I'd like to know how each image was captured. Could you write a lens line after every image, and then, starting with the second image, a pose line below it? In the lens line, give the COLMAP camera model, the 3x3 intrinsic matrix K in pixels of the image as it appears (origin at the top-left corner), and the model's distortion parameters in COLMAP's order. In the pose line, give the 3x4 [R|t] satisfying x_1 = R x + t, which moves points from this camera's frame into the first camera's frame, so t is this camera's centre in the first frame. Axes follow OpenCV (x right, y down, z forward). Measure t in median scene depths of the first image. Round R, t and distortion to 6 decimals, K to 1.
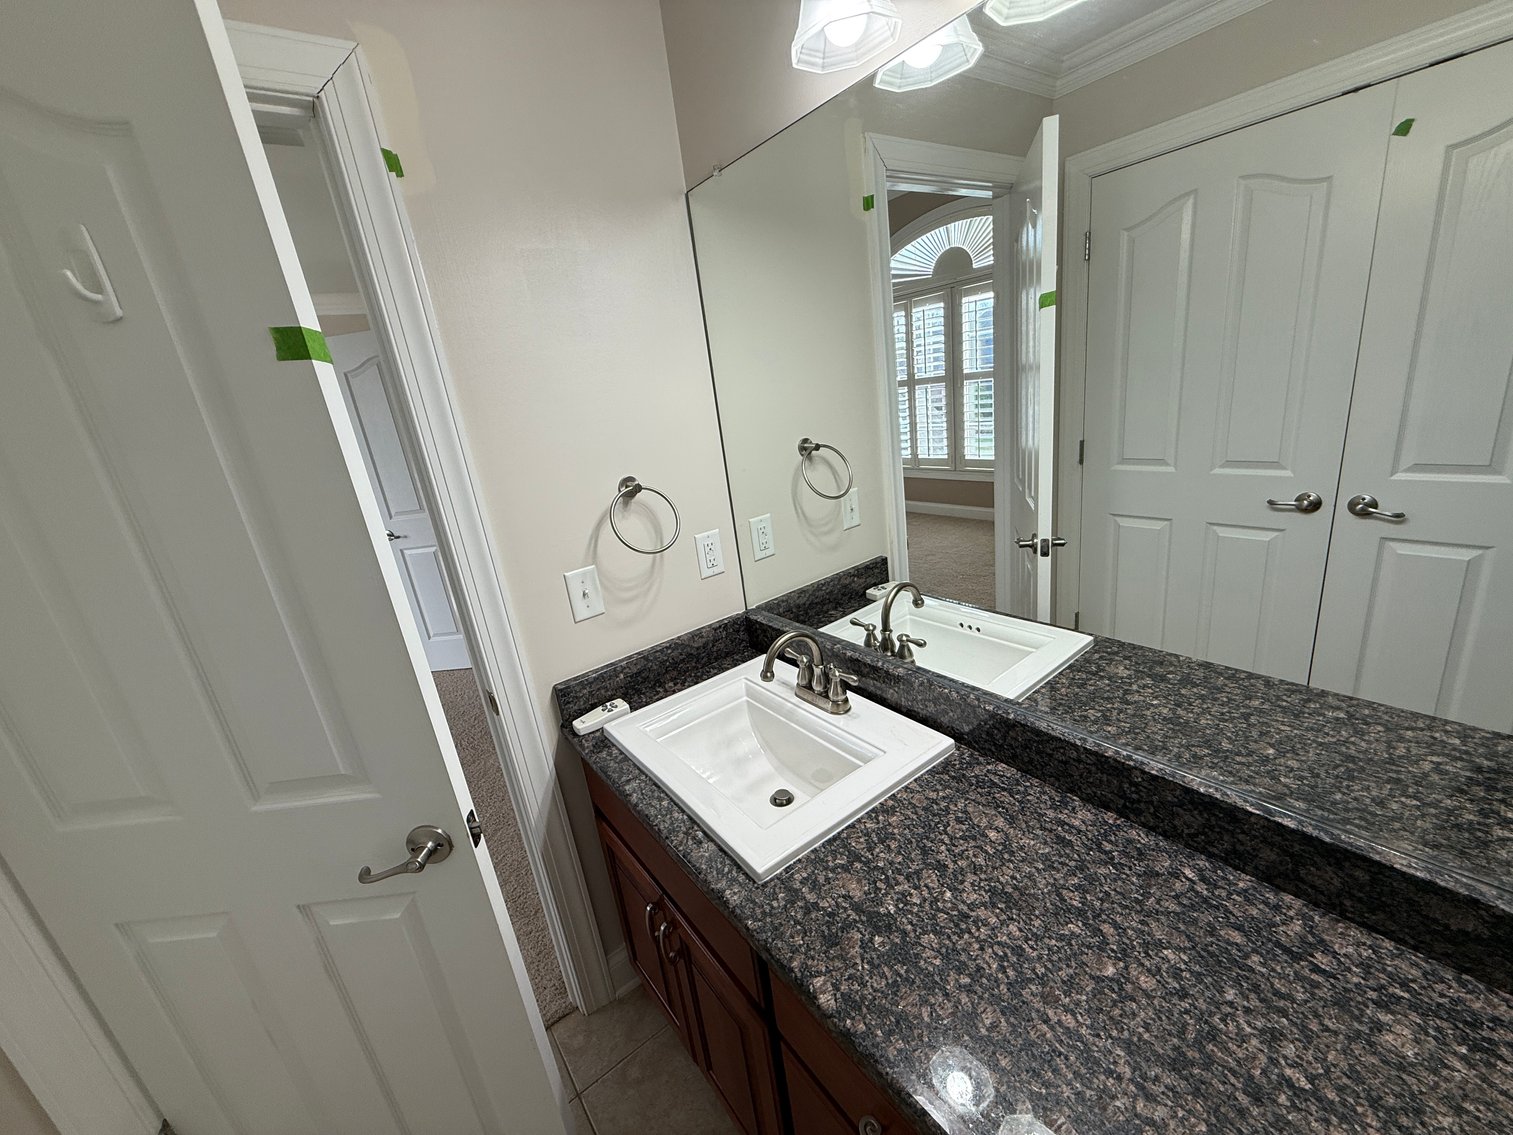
lens RADIAL K [[601.9, 0, 756.5], [0, 601.9, 567.5], [0, 0, 1]] dist [0.001707, 0.000324]
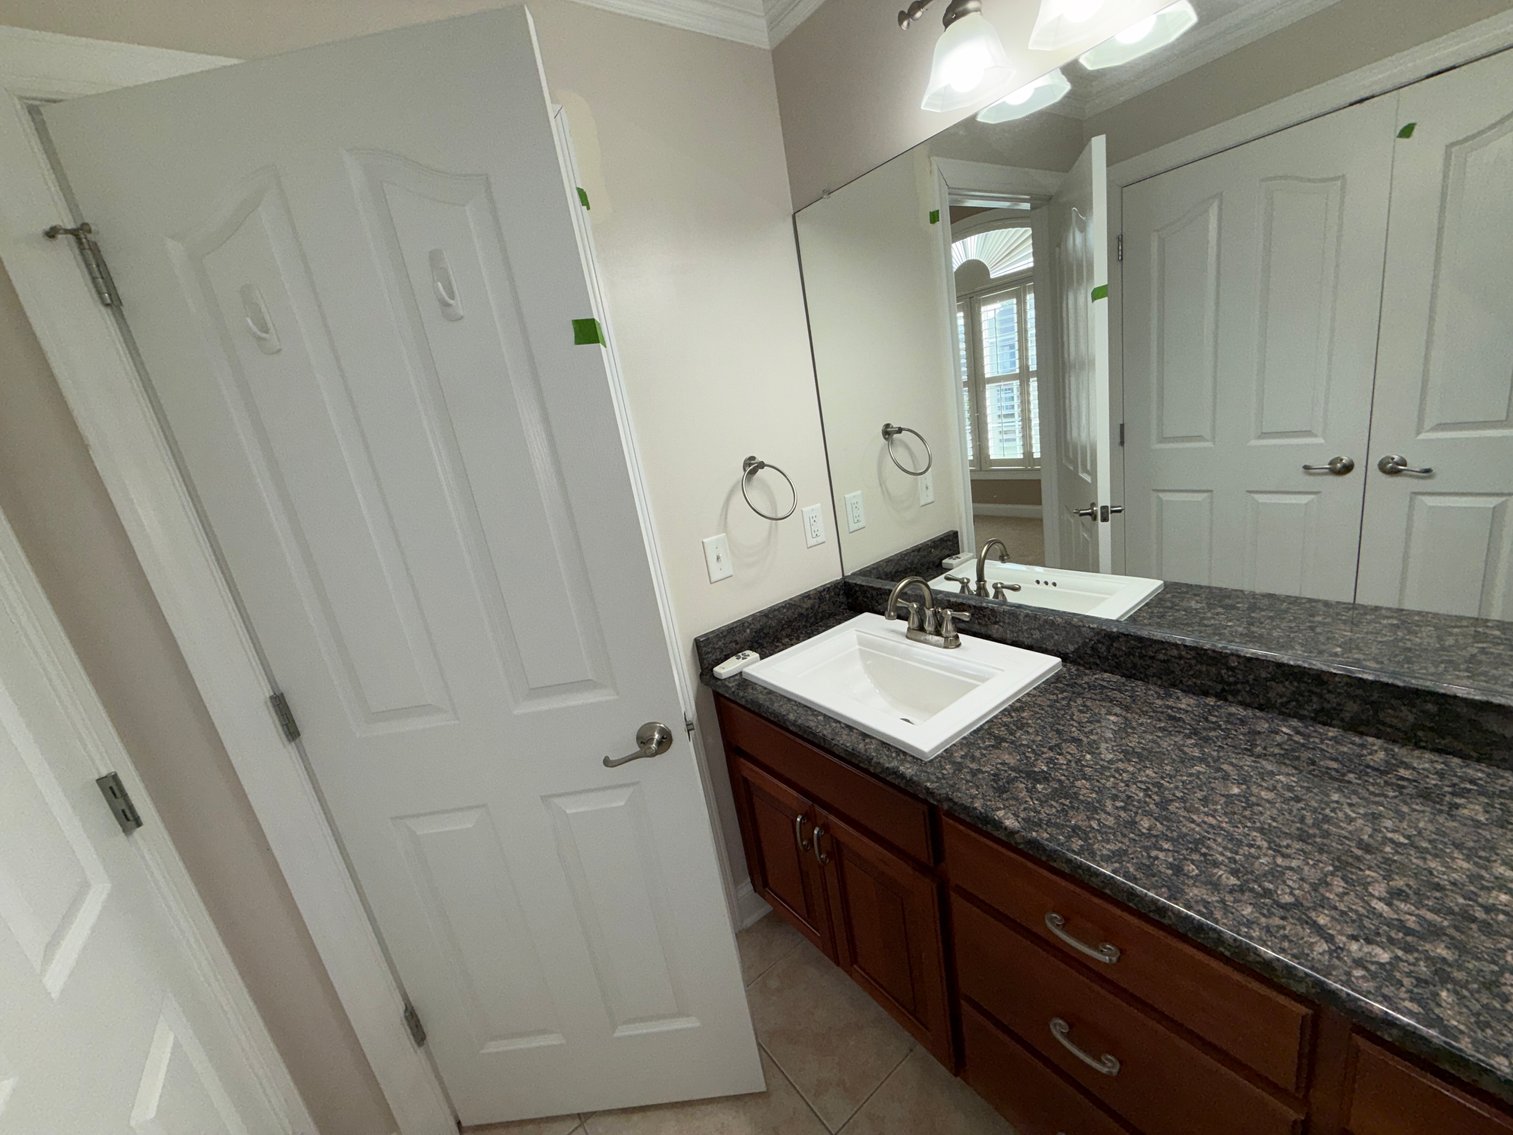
lens RADIAL K [[601.9, 0, 756.5], [0, 601.9, 567.5], [0, 0, 1]] dist [0.001707, 0.000324]
pose [[0.999231, -0.036727, -0.013722, -0.203083], [0.036262, 0.998806, -0.032723, 0.105706], [0.014908, 0.032201, 0.999370, -0.157539]]
